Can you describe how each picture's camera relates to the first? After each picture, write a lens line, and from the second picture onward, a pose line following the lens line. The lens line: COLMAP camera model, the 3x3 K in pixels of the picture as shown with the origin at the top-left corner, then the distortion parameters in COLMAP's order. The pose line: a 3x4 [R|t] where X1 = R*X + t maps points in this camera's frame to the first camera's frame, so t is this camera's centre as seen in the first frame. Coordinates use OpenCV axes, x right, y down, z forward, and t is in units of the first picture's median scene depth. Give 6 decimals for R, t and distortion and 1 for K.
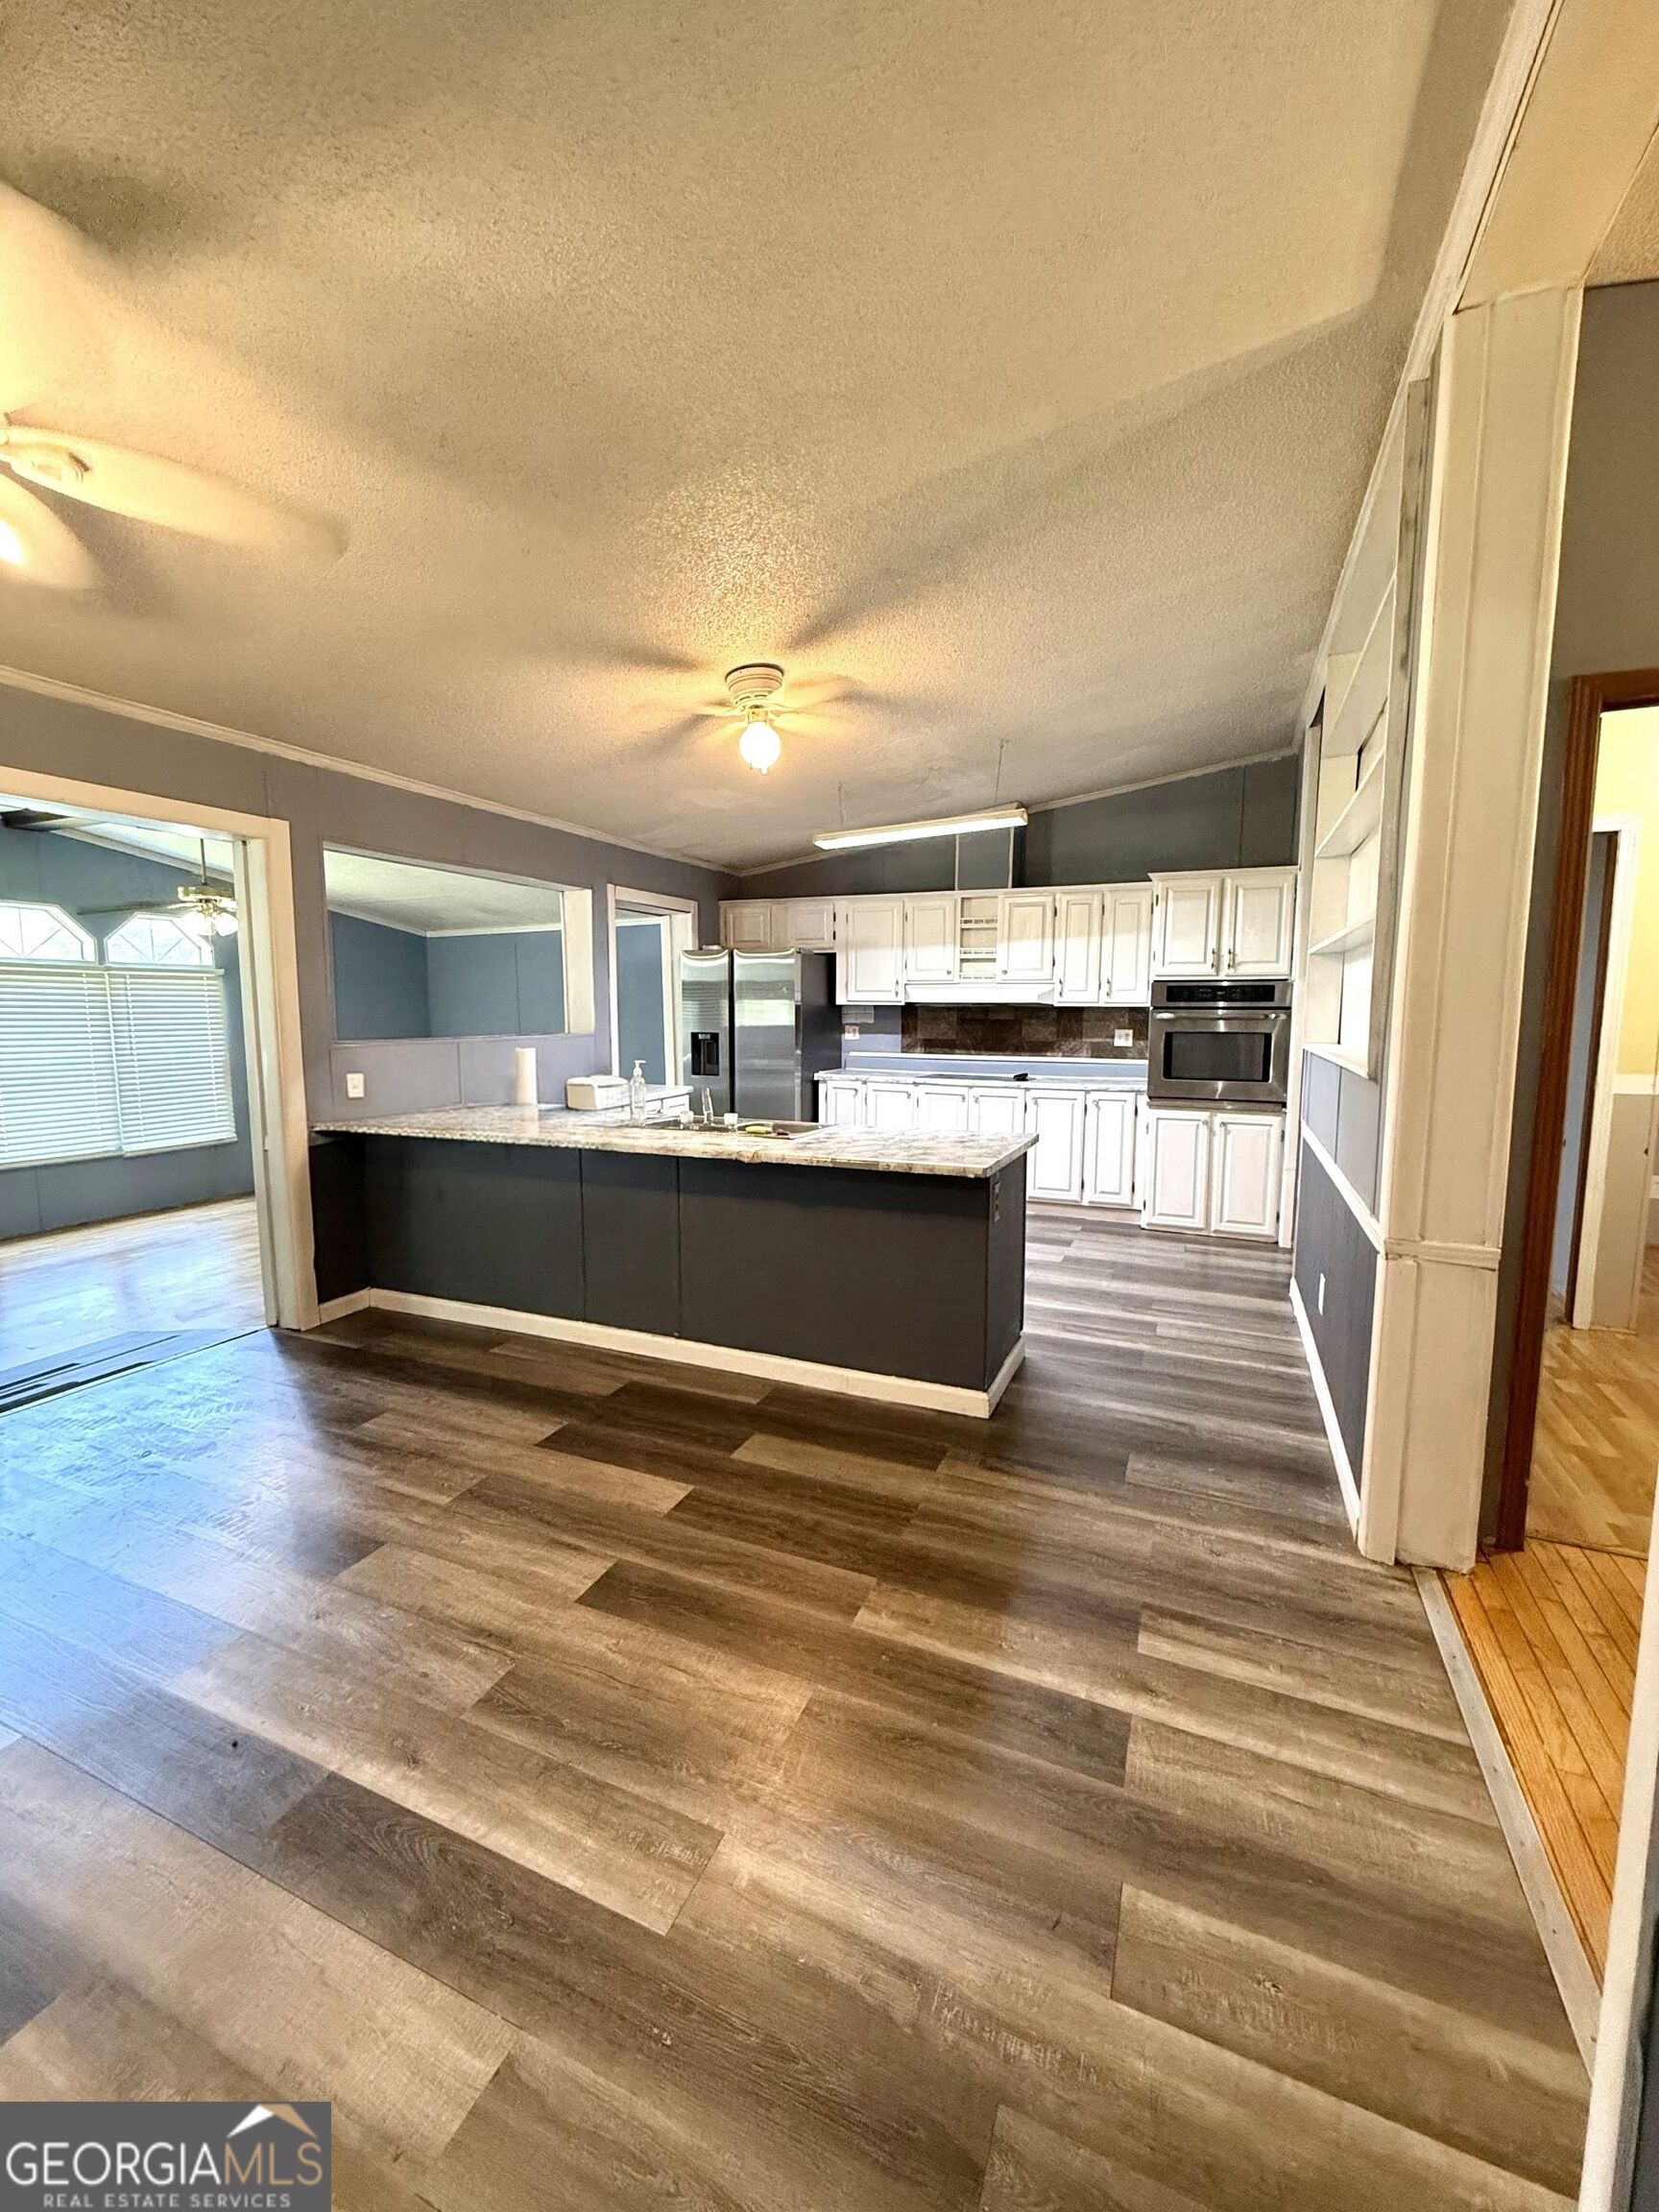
lens RADIAL K [[885.8, 0, 829.3], [0, 885.8, 1103.1], [0, 0, 1]] dist [0.000263, -0.000122]
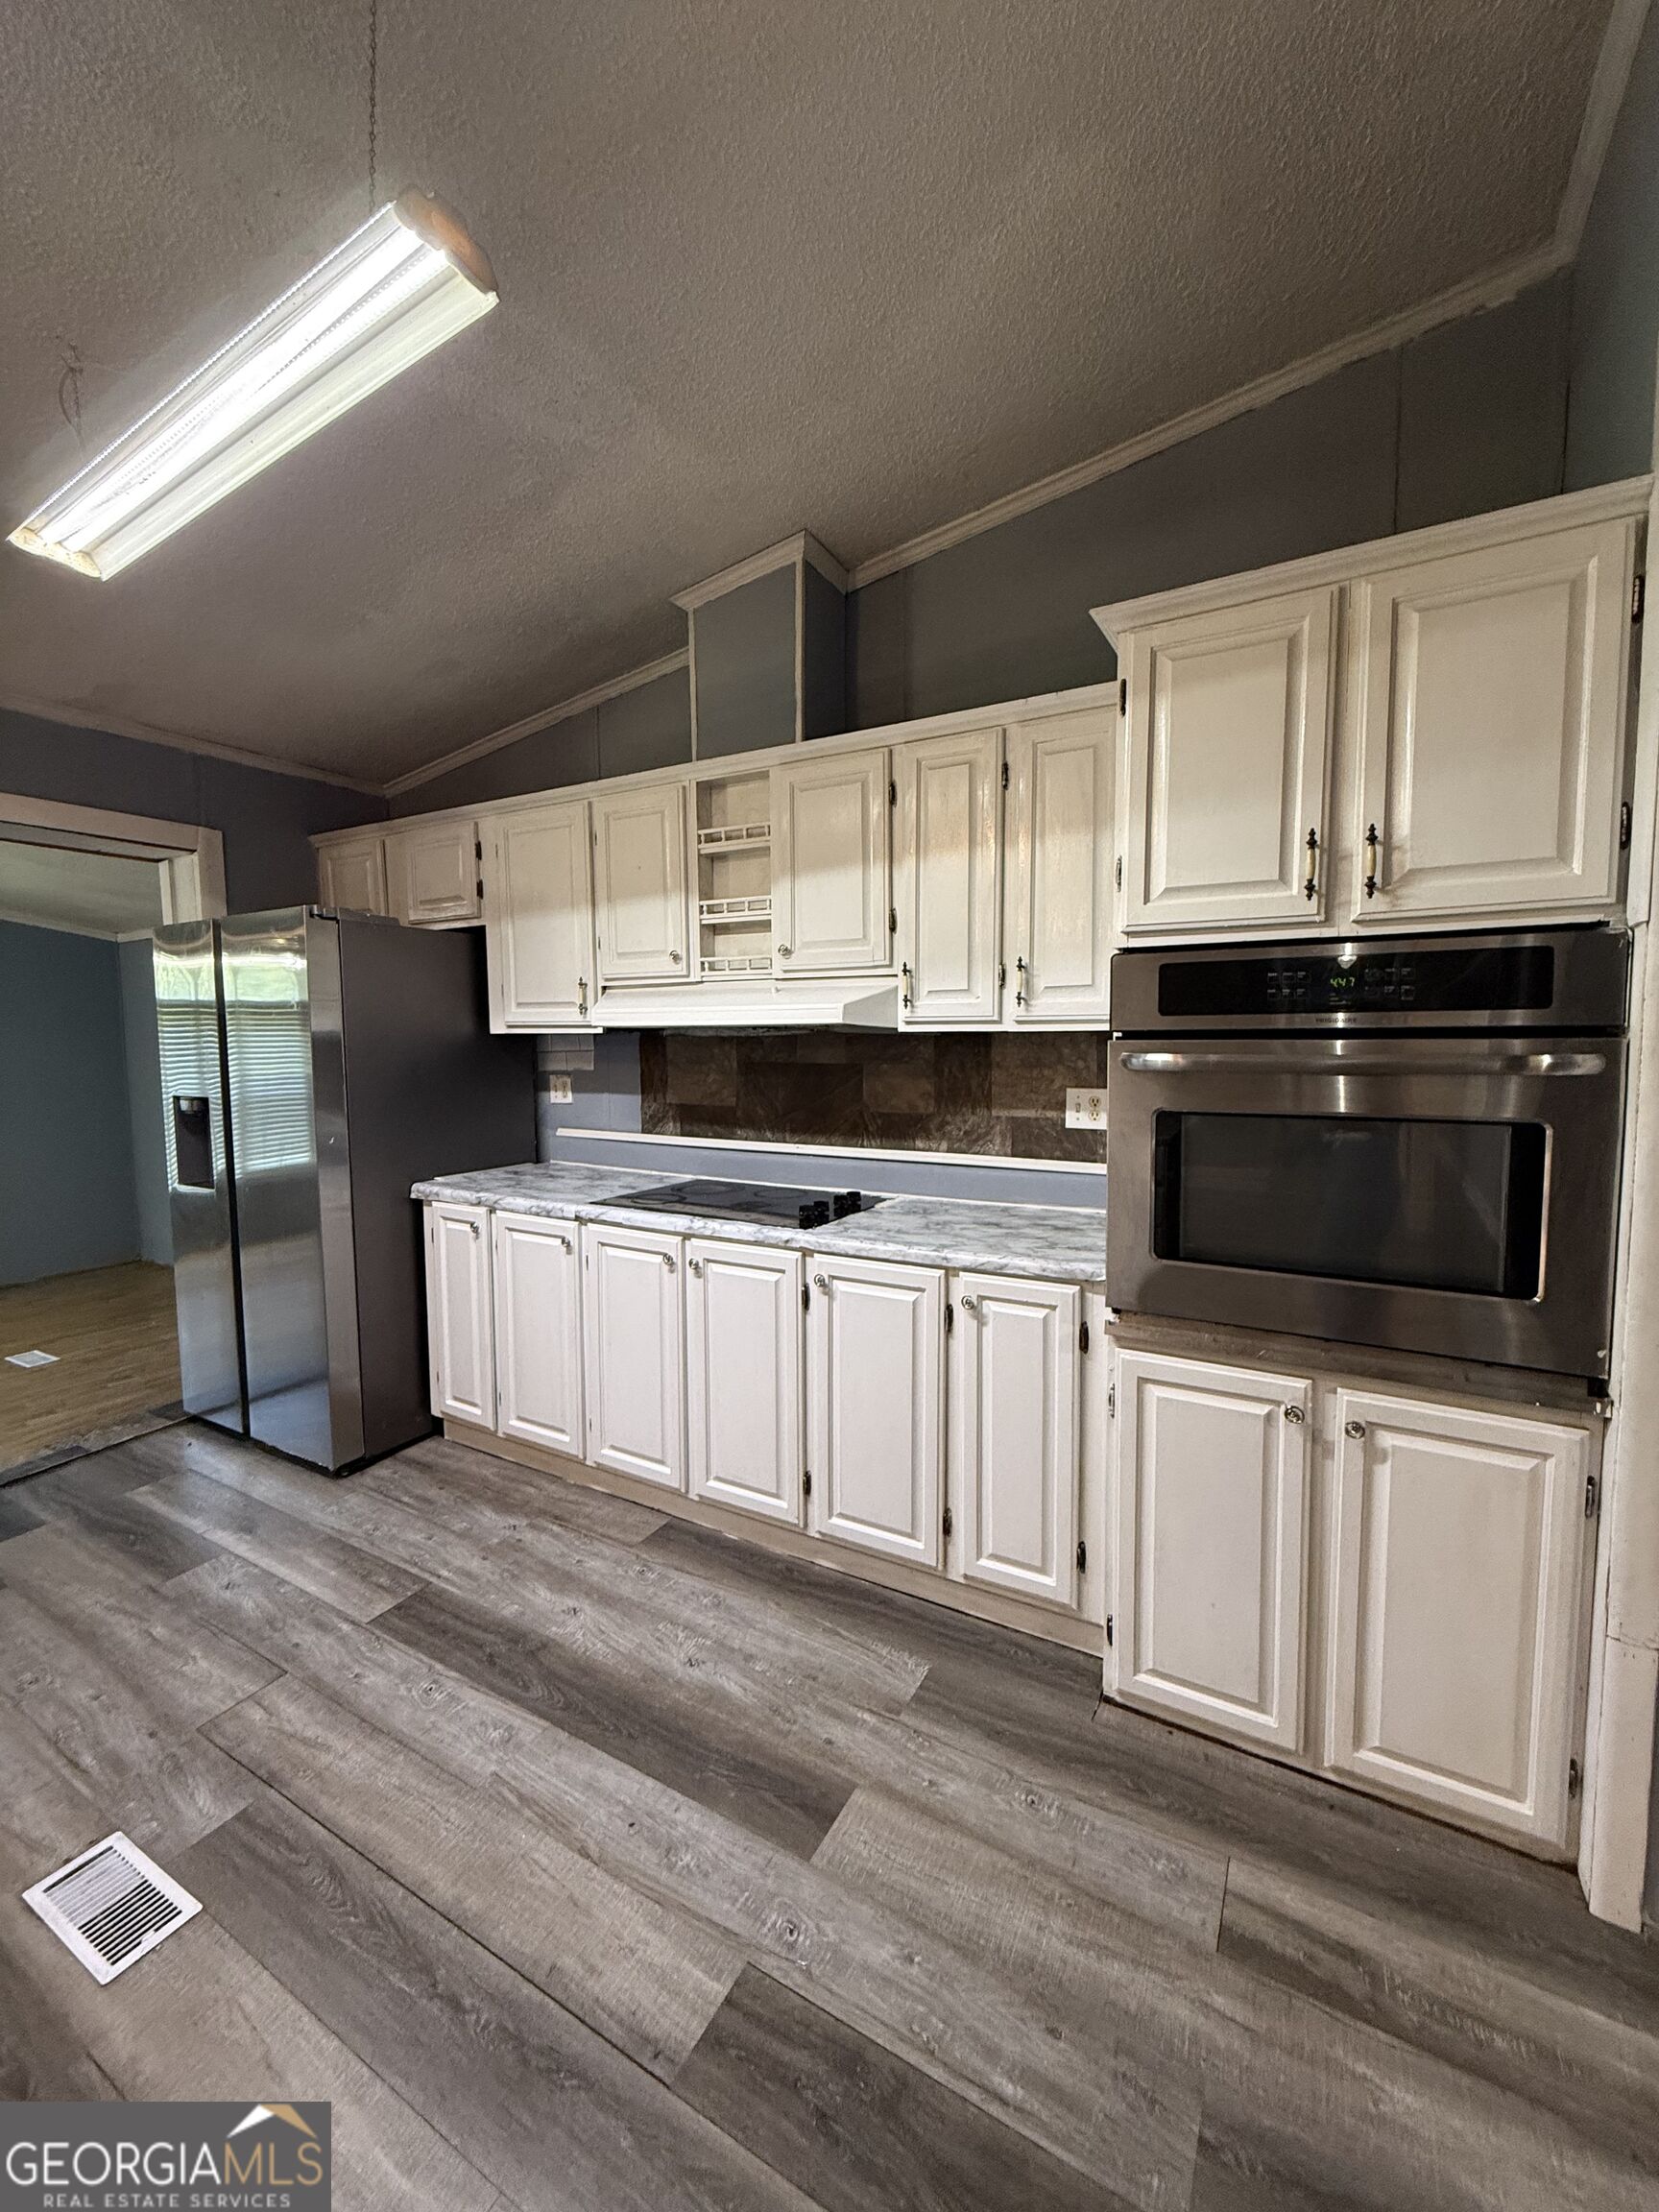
lens RADIAL K [[885.8, 0, 828.1], [0, 885.8, 1104.0], [0, 0, 1]] dist [0.000263, -0.000122]
pose [[0.993345, -0.003588, -0.115119, 0.265603], [0.000356, 0.999606, -0.028078, -0.065744], [0.115174, 0.027850, 0.992955, 0.597862]]
